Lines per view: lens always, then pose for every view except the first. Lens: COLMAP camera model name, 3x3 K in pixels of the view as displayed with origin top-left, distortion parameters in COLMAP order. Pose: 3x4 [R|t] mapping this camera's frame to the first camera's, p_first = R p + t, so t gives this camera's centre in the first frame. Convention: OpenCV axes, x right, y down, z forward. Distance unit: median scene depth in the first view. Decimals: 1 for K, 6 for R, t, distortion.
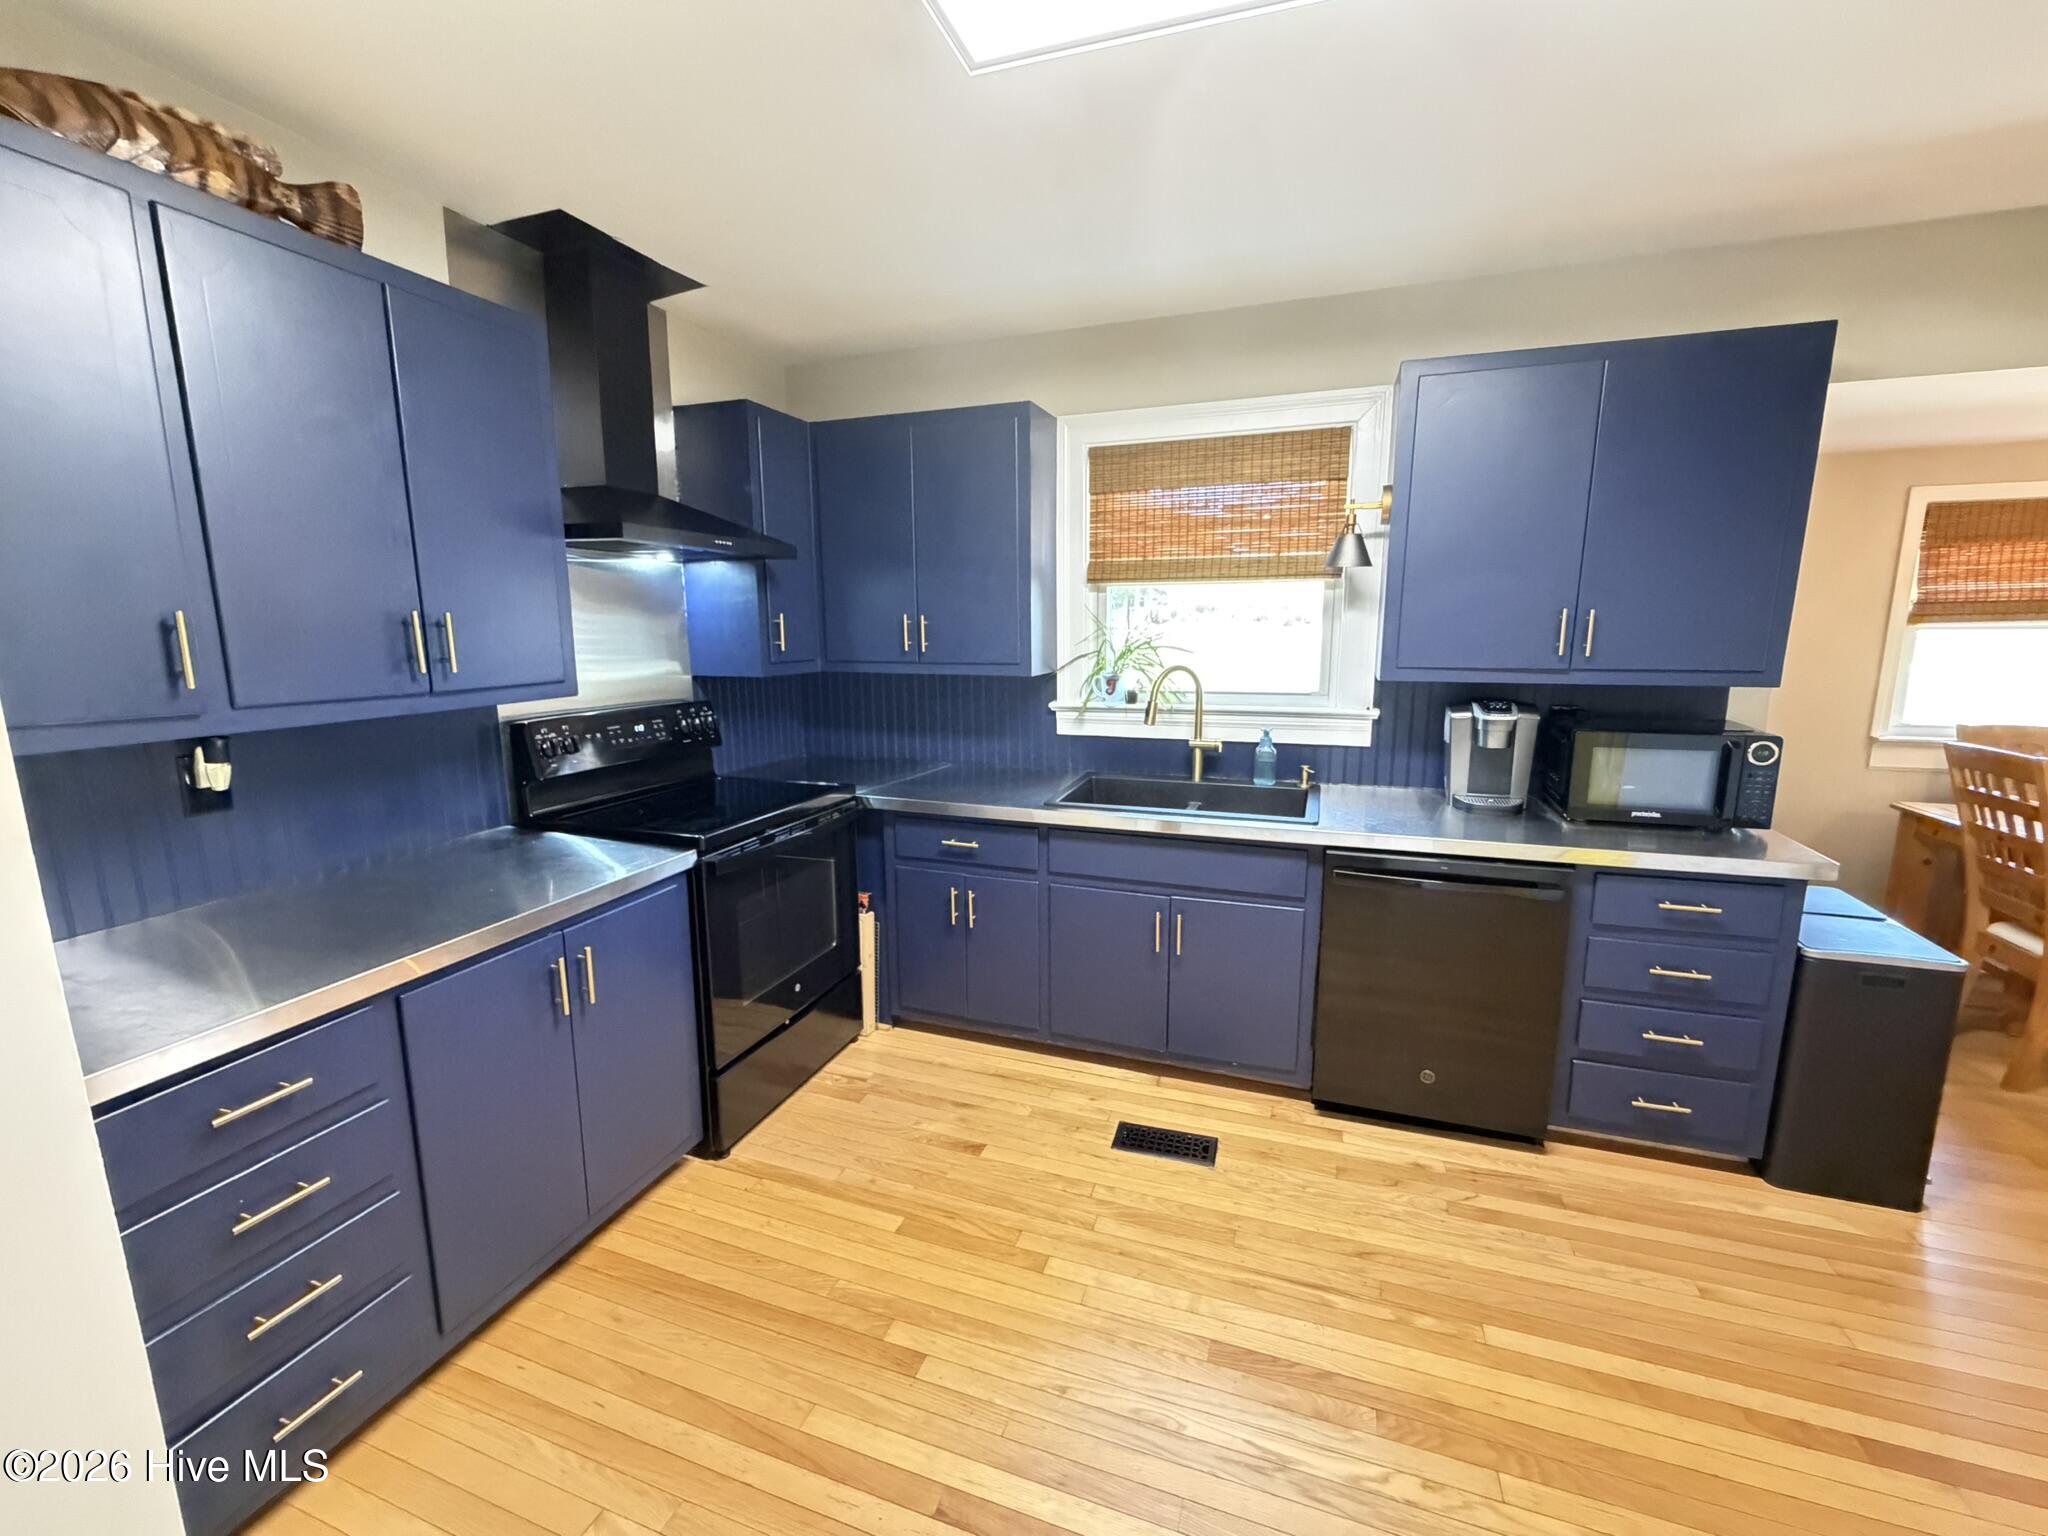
lens RADIAL K [[820.2, 0, 1020.6], [0, 820.2, 768.0], [0, 0, 1]] dist [0.001923, -0.000125]
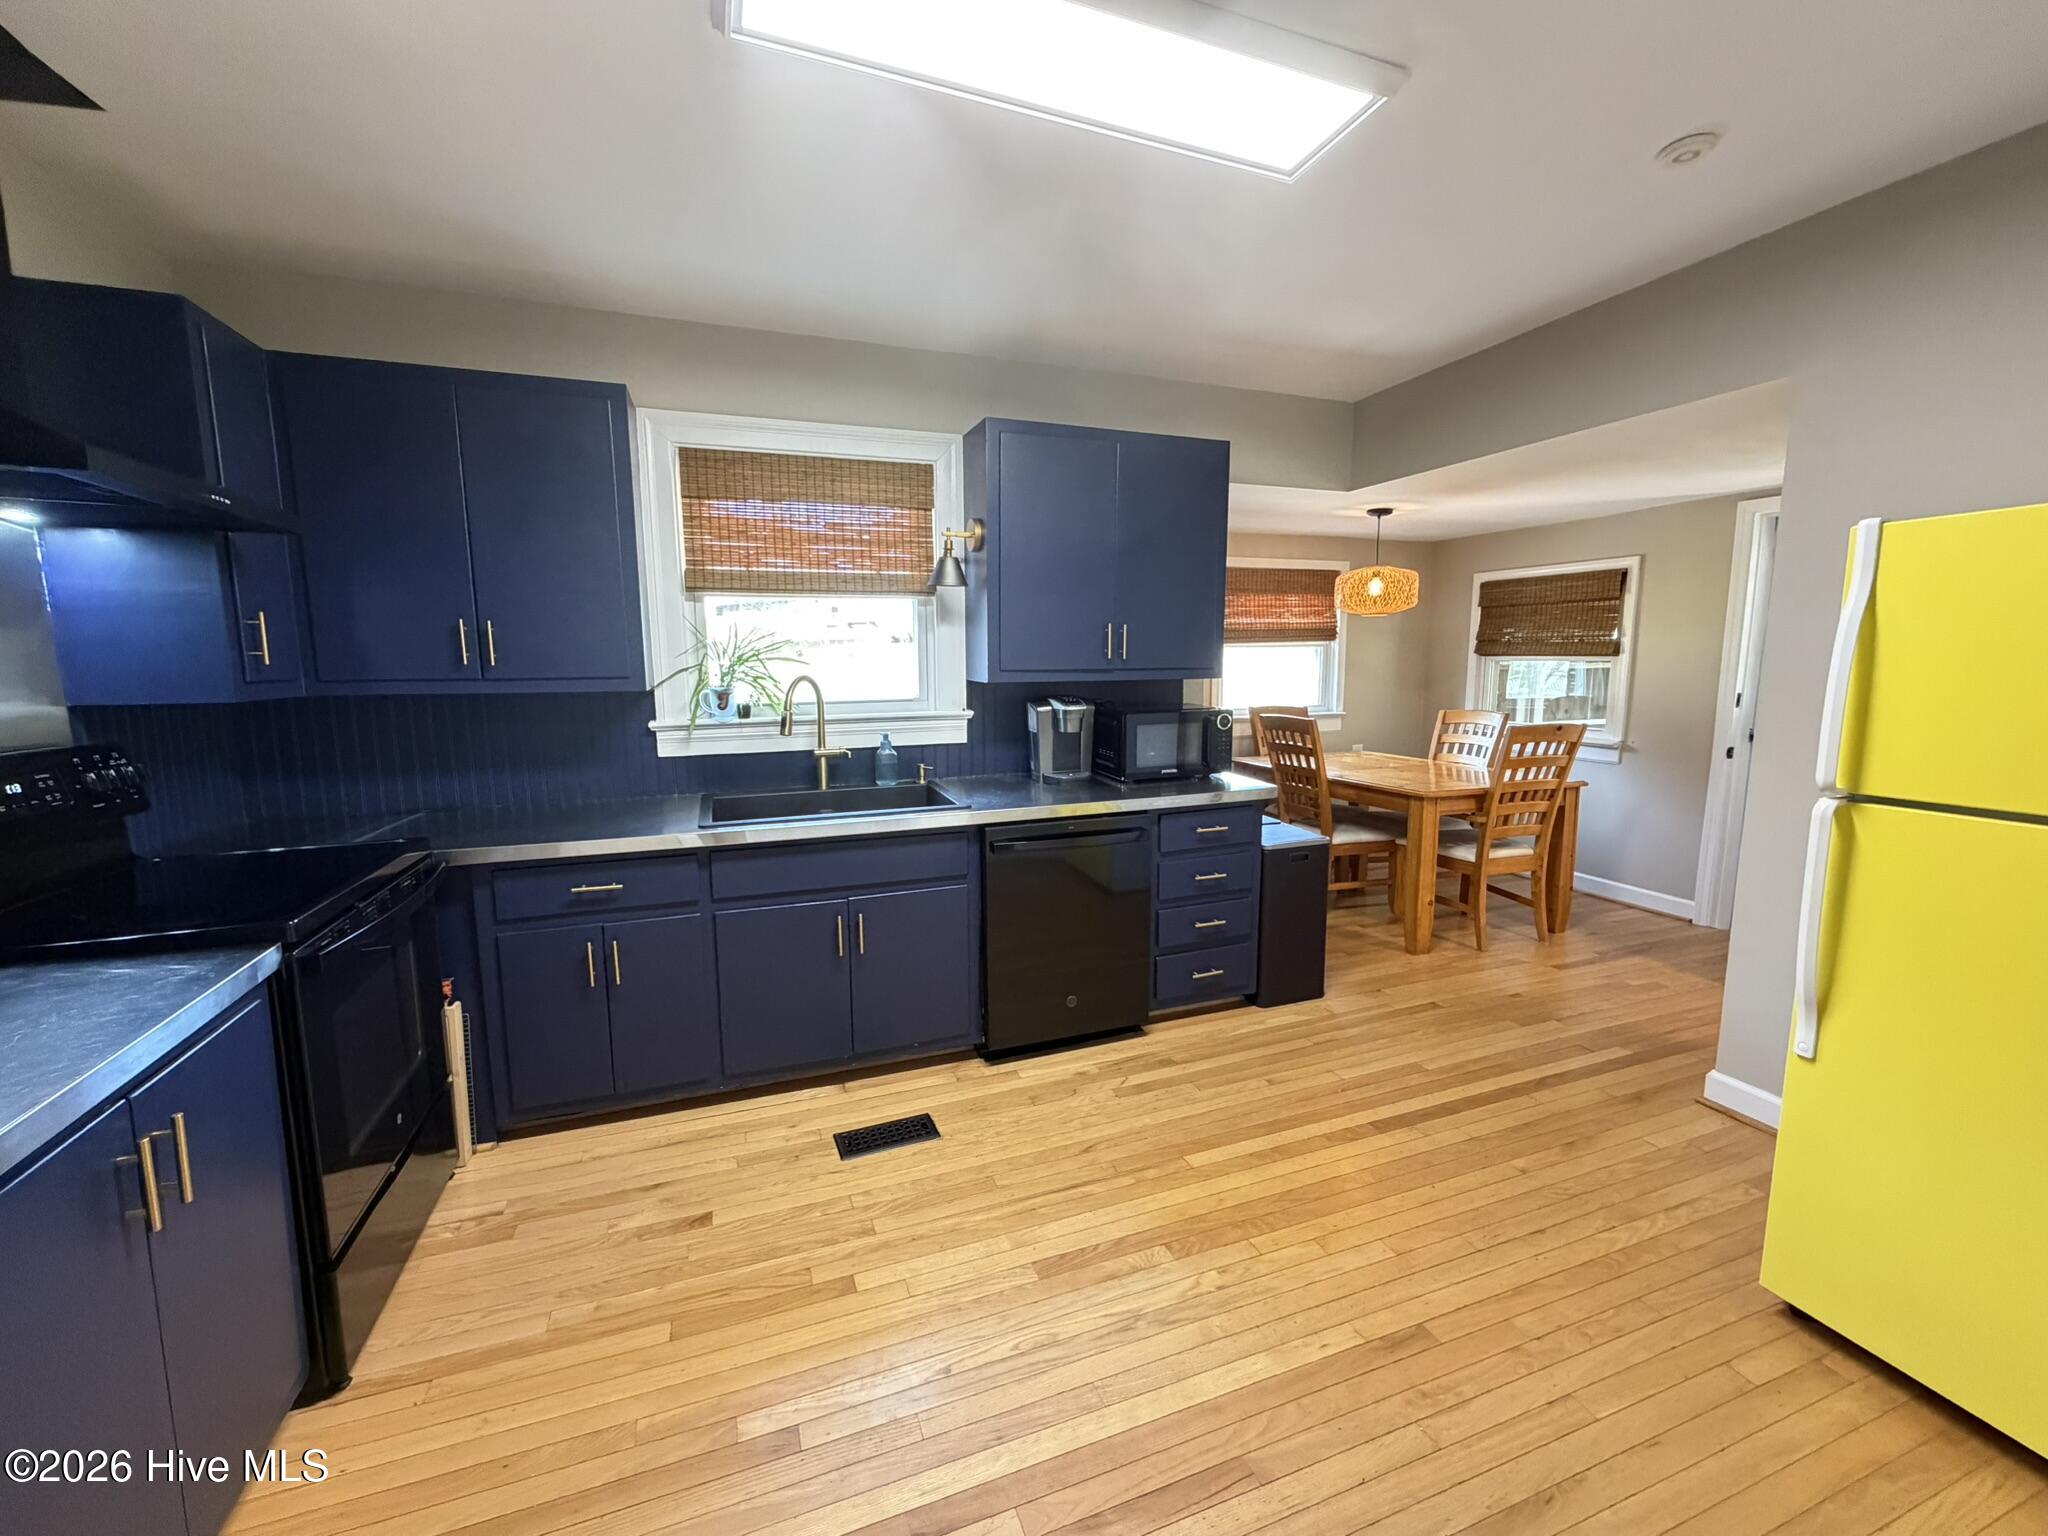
lens RADIAL K [[820.2, 0, 1019.0], [0, 820.2, 766.5], [0, 0, 1]] dist [0.001923, -0.000125]
pose [[0.773712, -0.086318, 0.627630, -0.275619], [0.112685, 0.993628, -0.002259, 0.020201], [-0.623435, 0.072473, 0.778509, 0.065375]]
